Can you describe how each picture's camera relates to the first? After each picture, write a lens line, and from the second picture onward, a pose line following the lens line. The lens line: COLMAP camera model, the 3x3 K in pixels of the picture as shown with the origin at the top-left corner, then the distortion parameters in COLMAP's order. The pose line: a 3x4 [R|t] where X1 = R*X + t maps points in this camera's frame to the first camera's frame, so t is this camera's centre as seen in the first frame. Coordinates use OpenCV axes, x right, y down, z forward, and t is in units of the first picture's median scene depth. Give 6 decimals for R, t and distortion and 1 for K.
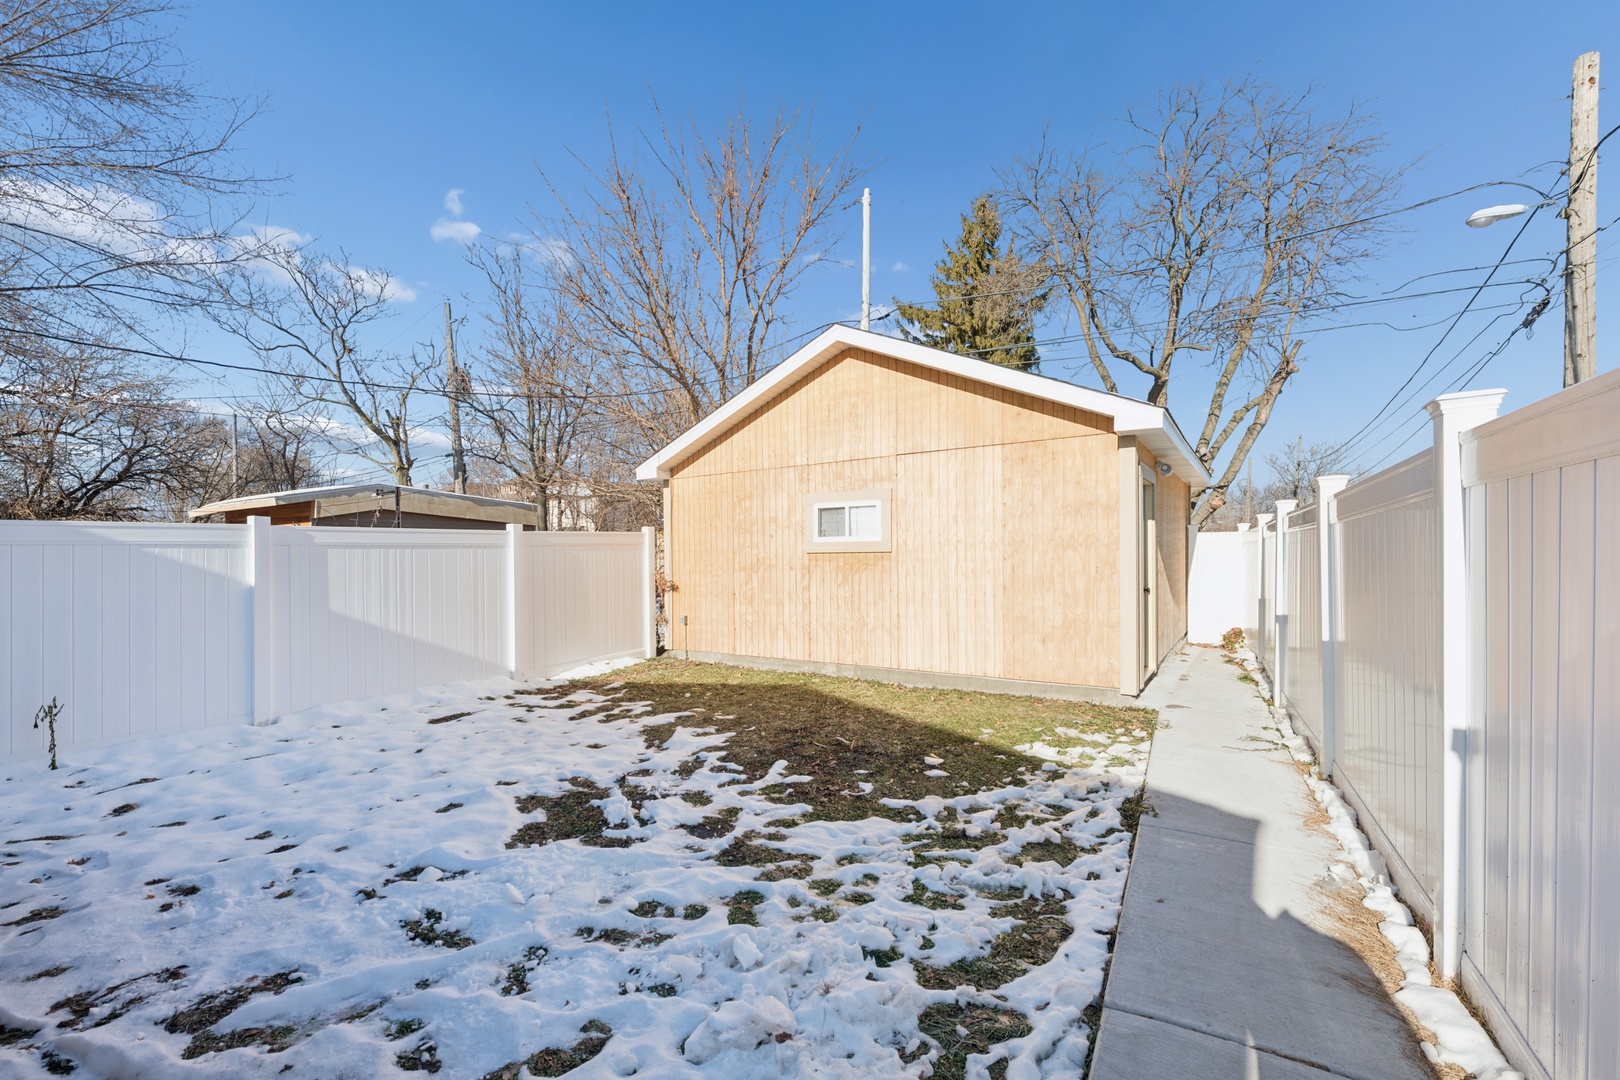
lens RADIAL K [[688.6, 0, 817.6], [0, 688.6, 538.1], [0, 0, 1]] dist [-0.000553, -0.016028]
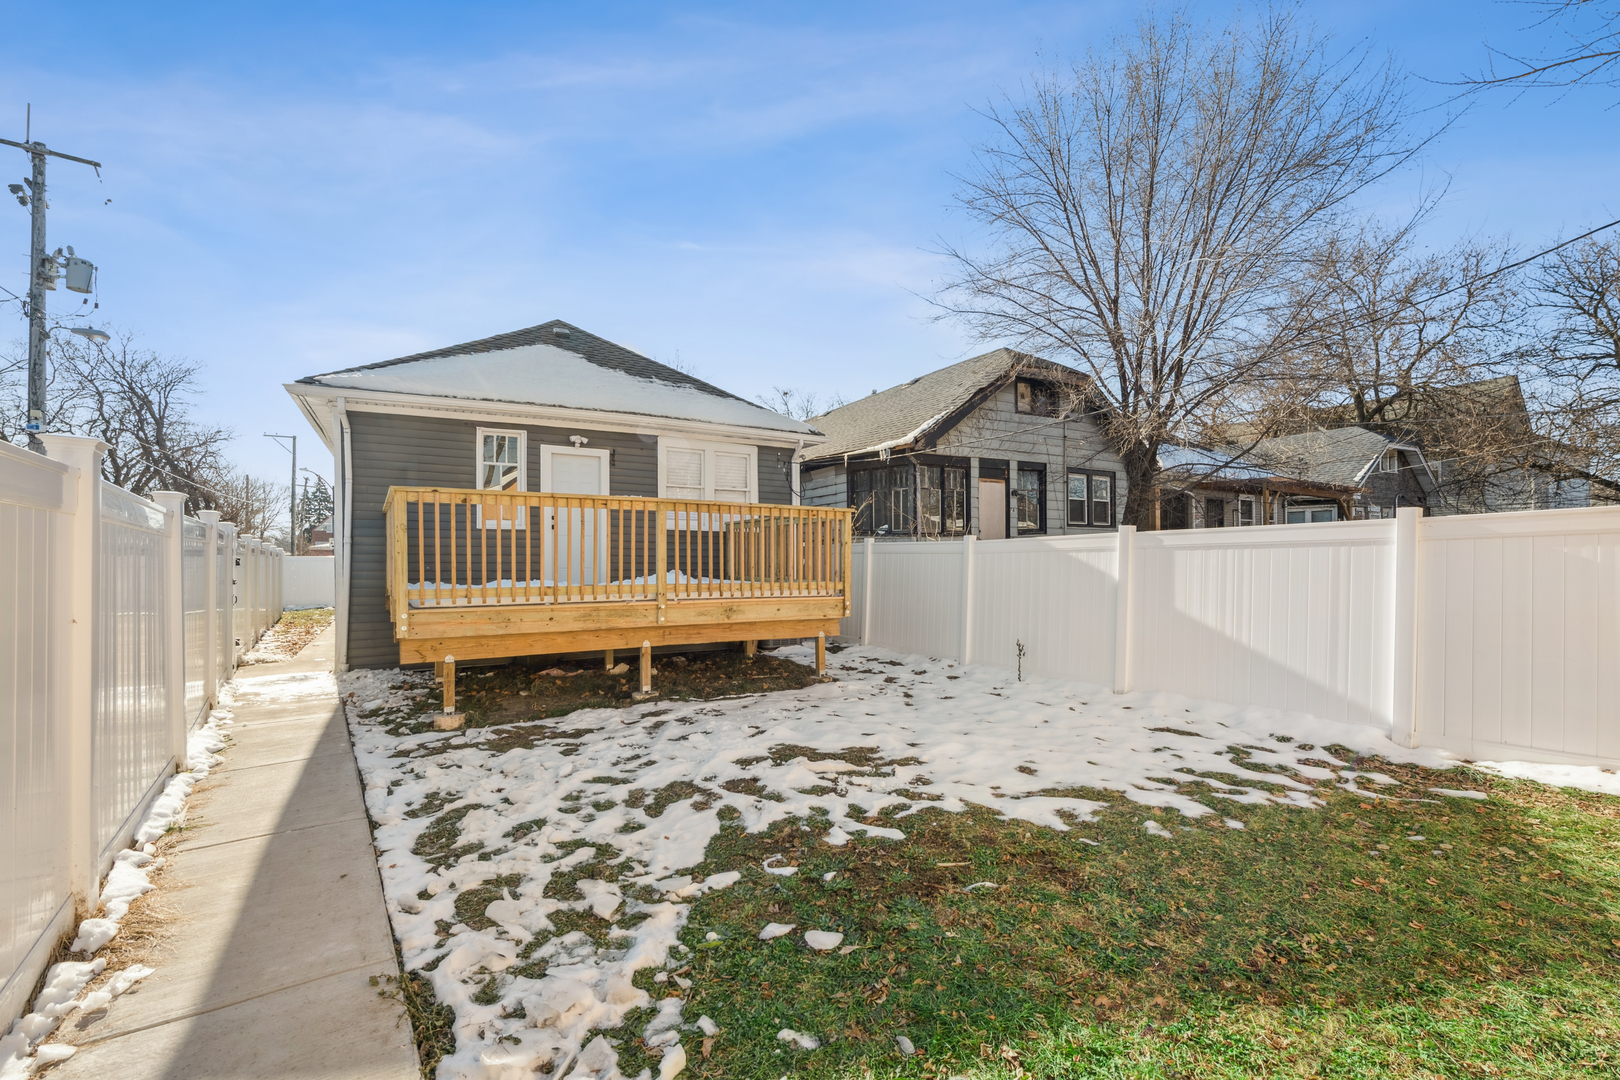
lens RADIAL K [[688.6, 0, 817.6], [0, 688.6, 538.1], [0, 0, 1]] dist [-0.000553, -0.016028]
pose [[-0.429032, -0.019967, -0.903069, 0.857220], [0.031233, 0.998830, -0.036923, 0.030401], [0.902749, -0.044047, -0.427906, 1.590381]]
